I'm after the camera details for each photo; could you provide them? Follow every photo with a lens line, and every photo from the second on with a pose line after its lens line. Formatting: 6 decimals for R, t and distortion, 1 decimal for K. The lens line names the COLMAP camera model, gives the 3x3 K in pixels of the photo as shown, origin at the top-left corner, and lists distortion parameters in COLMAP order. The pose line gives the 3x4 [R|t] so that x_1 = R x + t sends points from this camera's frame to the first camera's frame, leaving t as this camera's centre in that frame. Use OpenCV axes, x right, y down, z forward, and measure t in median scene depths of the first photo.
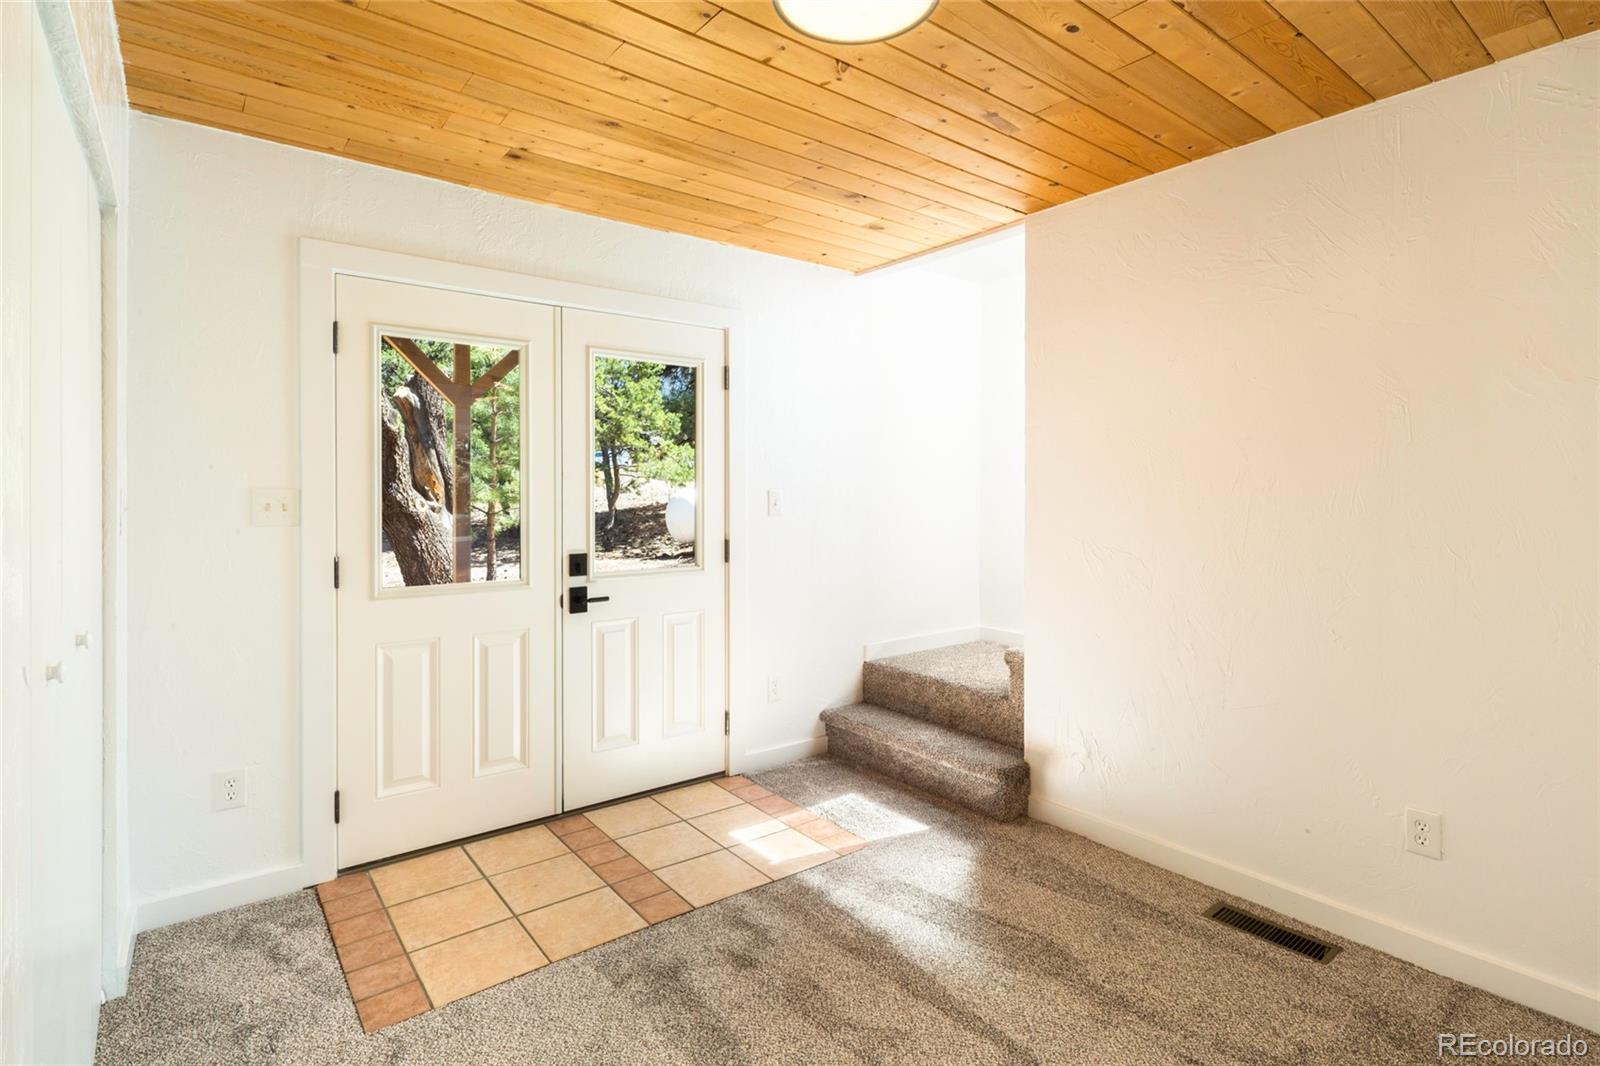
lens RADIAL K [[794.4, 0, 804.0], [0, 794.4, 491.4], [0, 0, 1]] dist [-0.000843, -0.001739]
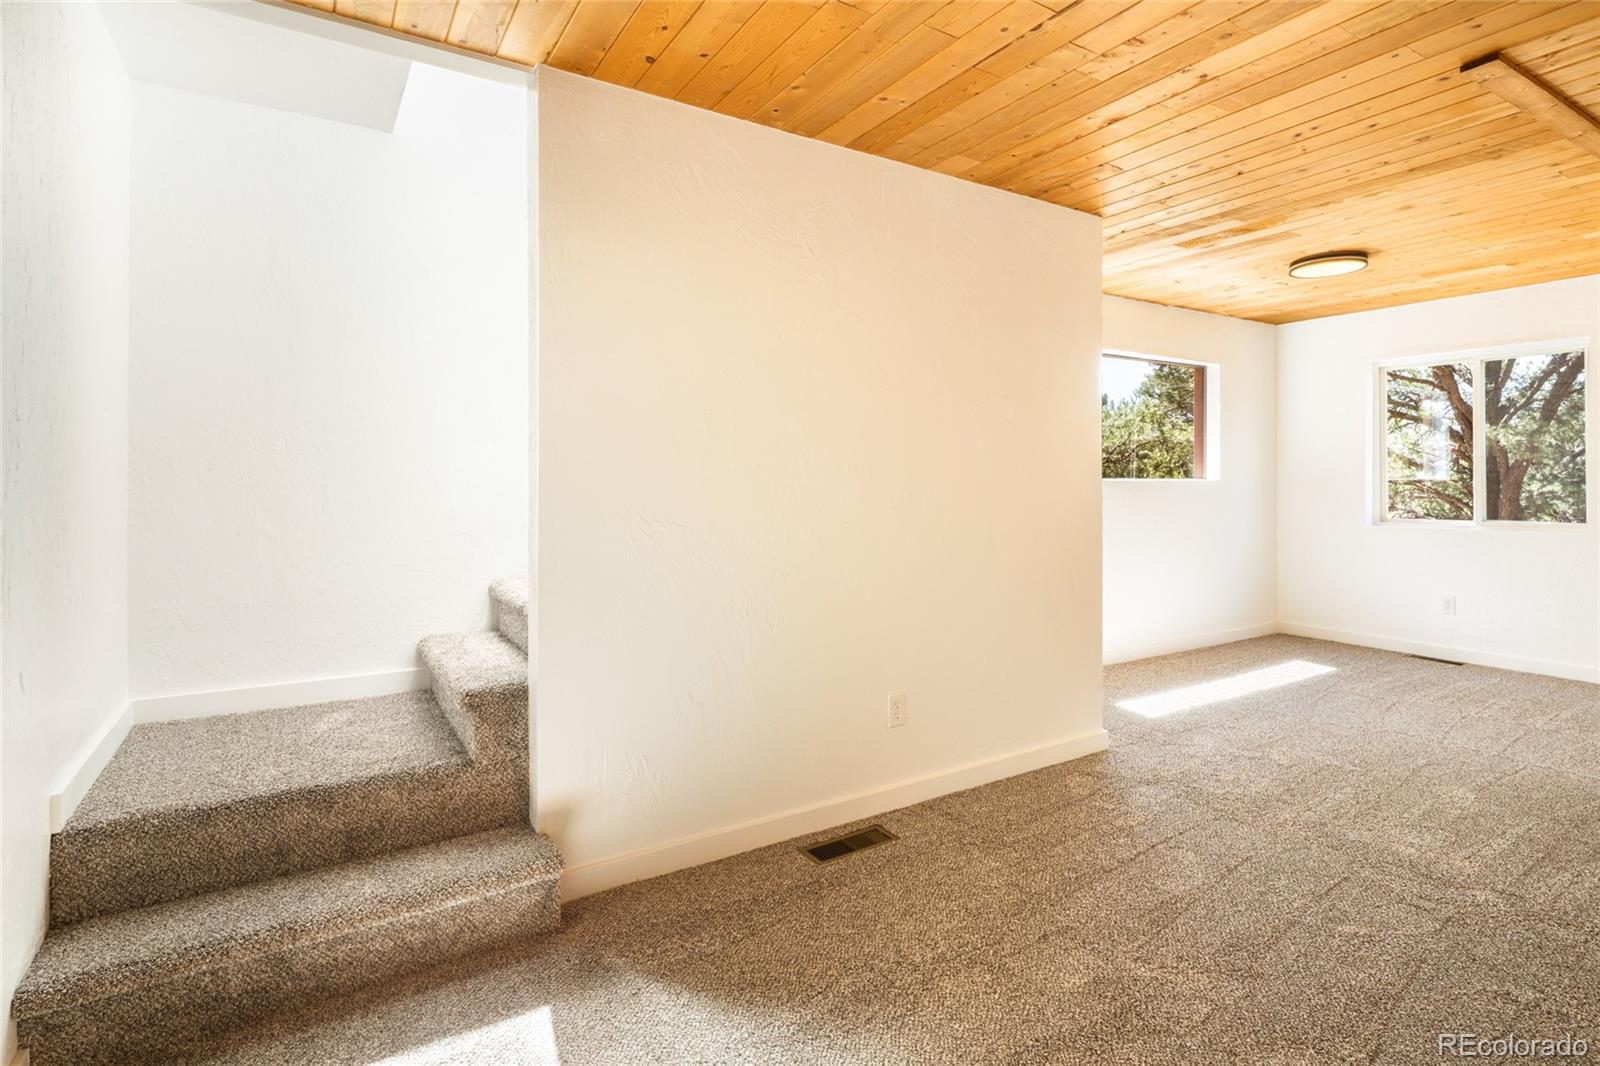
lens RADIAL K [[794.4, 0, 804.0], [0, 794.4, 491.4], [0, 0, 1]] dist [-0.000843, -0.001739]
pose [[0.085387, -0.004141, 0.996339, -0.412522], [0.000277, 0.999991, 0.004132, 0.036291], [-0.996348, -0.000077, 0.085387, 0.733183]]
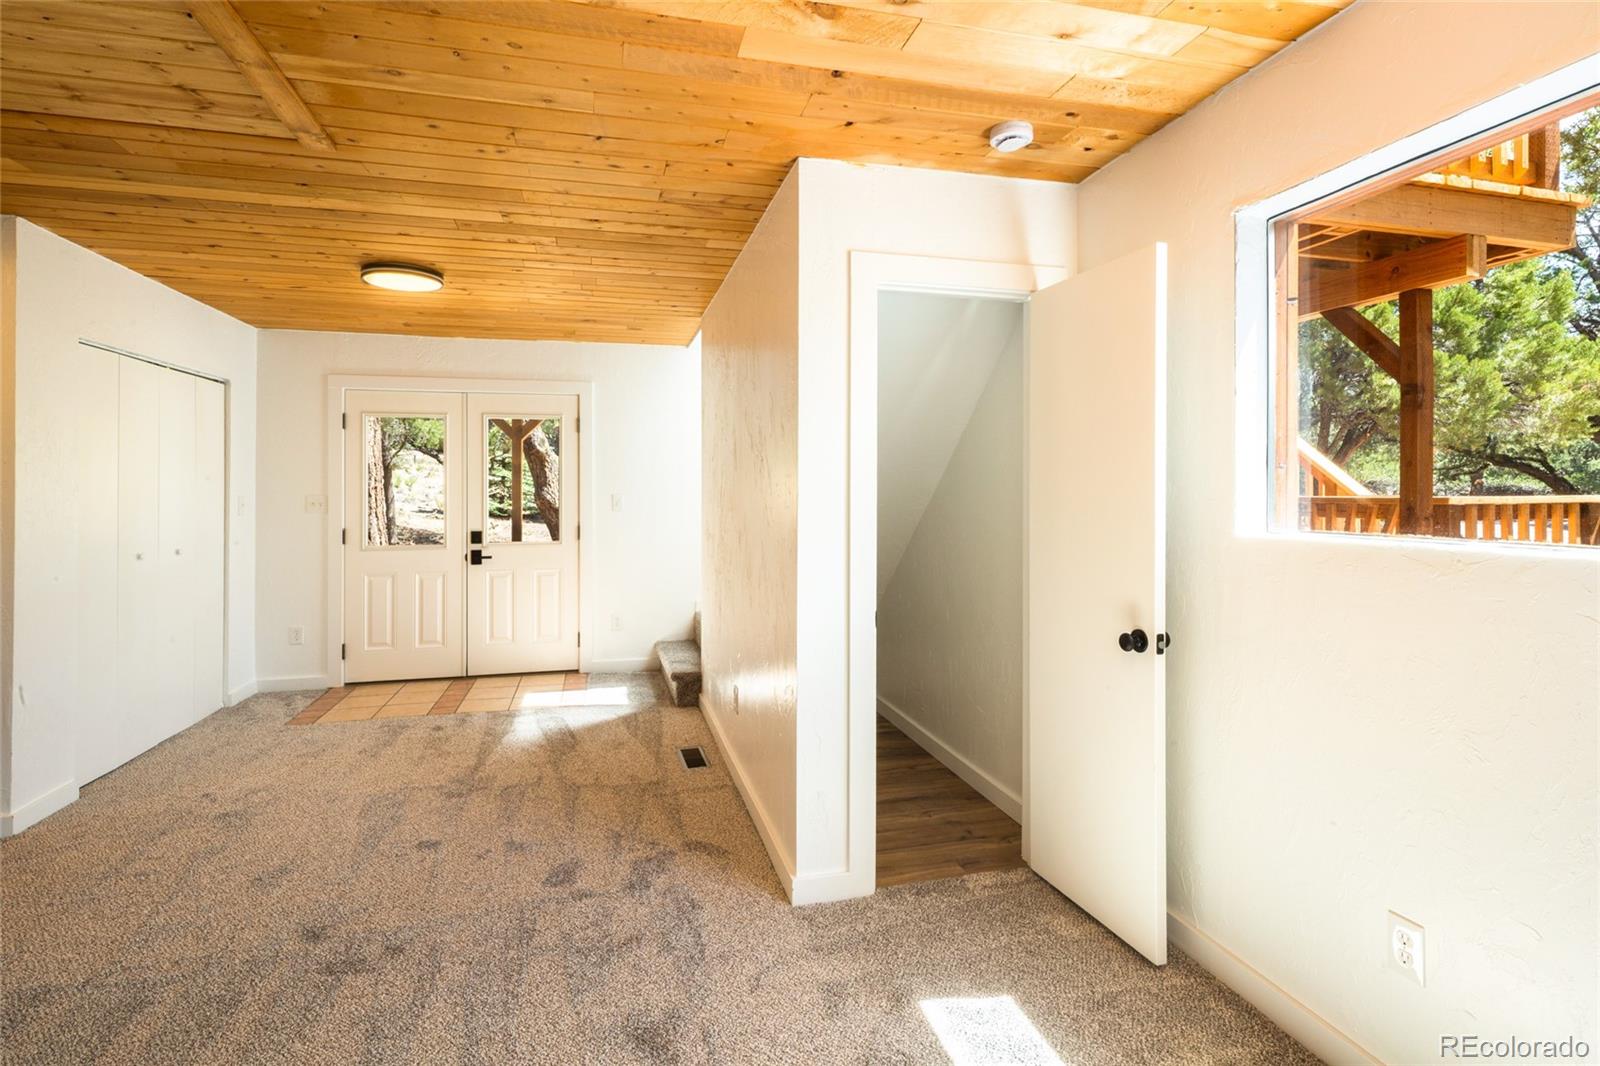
lens RADIAL K [[794.4, 0, 804.0], [0, 794.4, 491.4], [0, 0, 1]] dist [-0.000843, -0.001739]
pose [[0.921435, -0.002729, -0.388523, 1.099748], [0.003969, 0.999989, 0.002390, -0.011354], [0.388512, -0.003745, 0.921436, -0.350578]]
